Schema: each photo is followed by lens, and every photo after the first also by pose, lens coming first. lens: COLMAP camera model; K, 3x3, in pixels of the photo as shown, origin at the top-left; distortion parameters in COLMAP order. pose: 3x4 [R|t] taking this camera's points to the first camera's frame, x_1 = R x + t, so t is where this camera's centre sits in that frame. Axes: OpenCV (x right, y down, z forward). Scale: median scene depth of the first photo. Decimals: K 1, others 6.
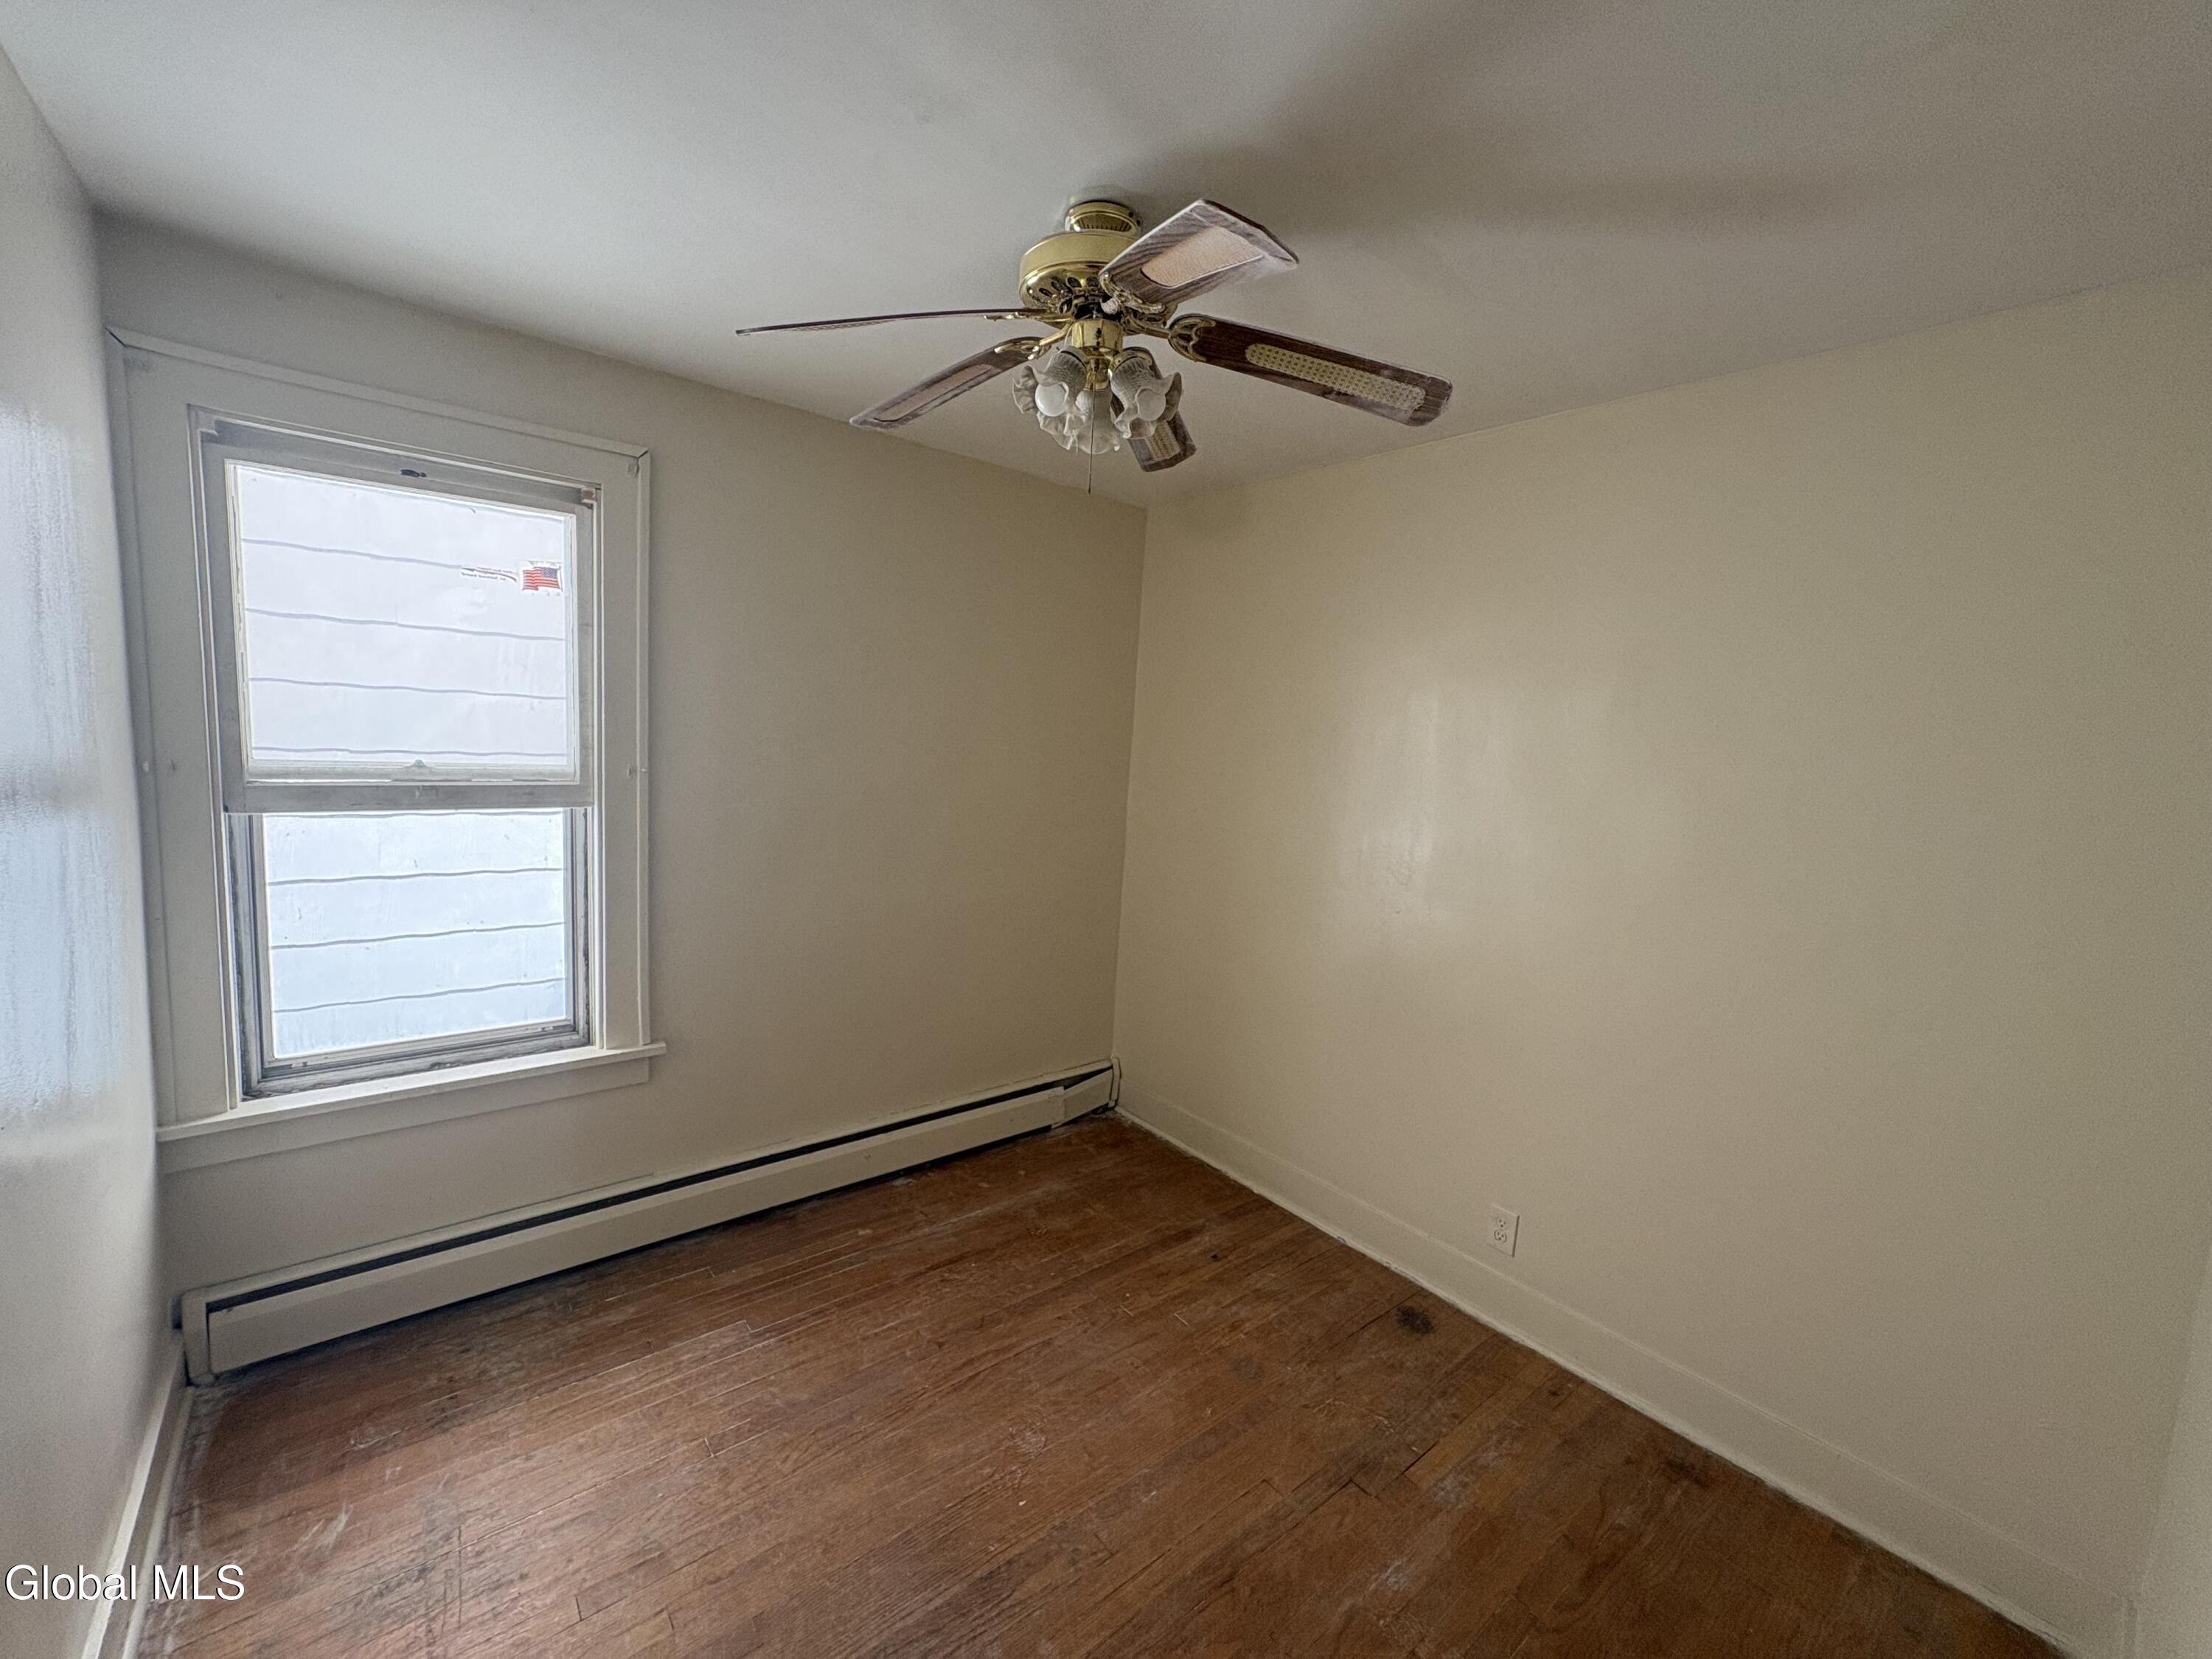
lens RADIAL K [[890.6, 0, 1113.5], [0, 890.6, 830.9], [0, 0, 1]] dist [0.000928, 0.000147]
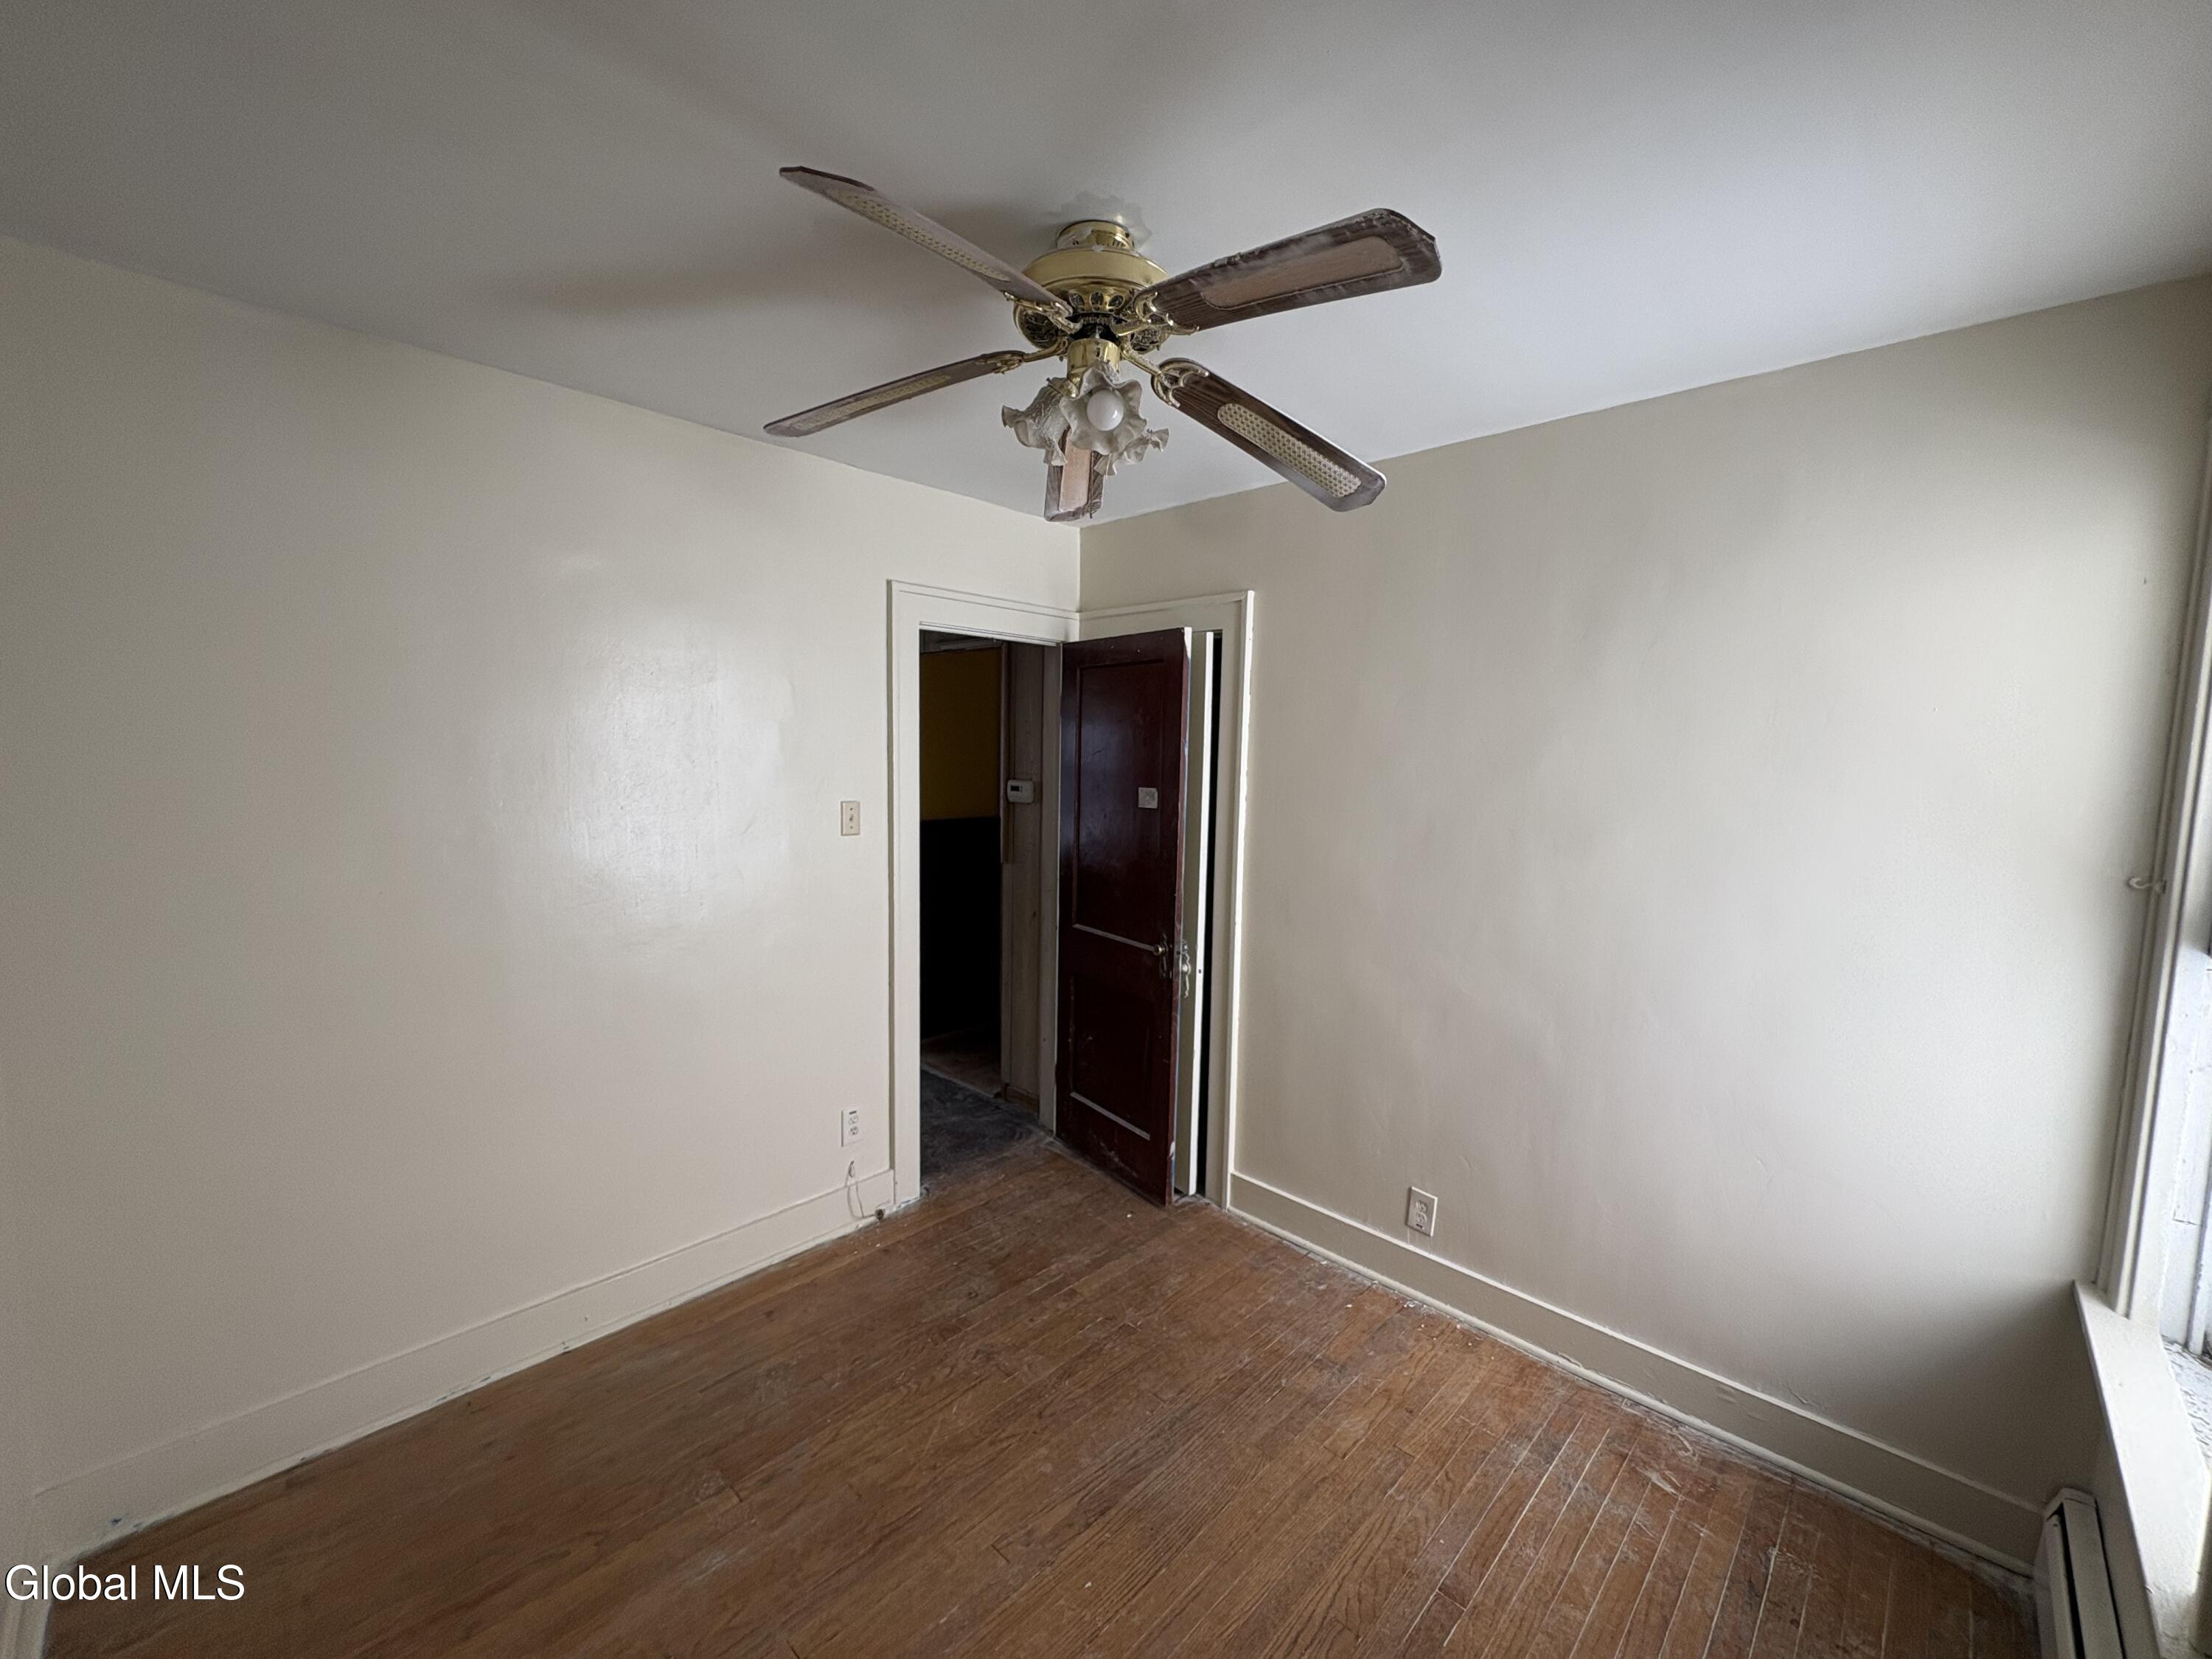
lens RADIAL K [[890.6, 0, 1113.5], [0, 890.6, 830.9], [0, 0, 1]] dist [0.000928, 0.000147]
pose [[-0.990712, -0.062881, -0.120562, 0.037266], [-0.086029, 0.976493, 0.197635, -0.225159], [0.105300, 0.206171, -0.972834, 1.880234]]
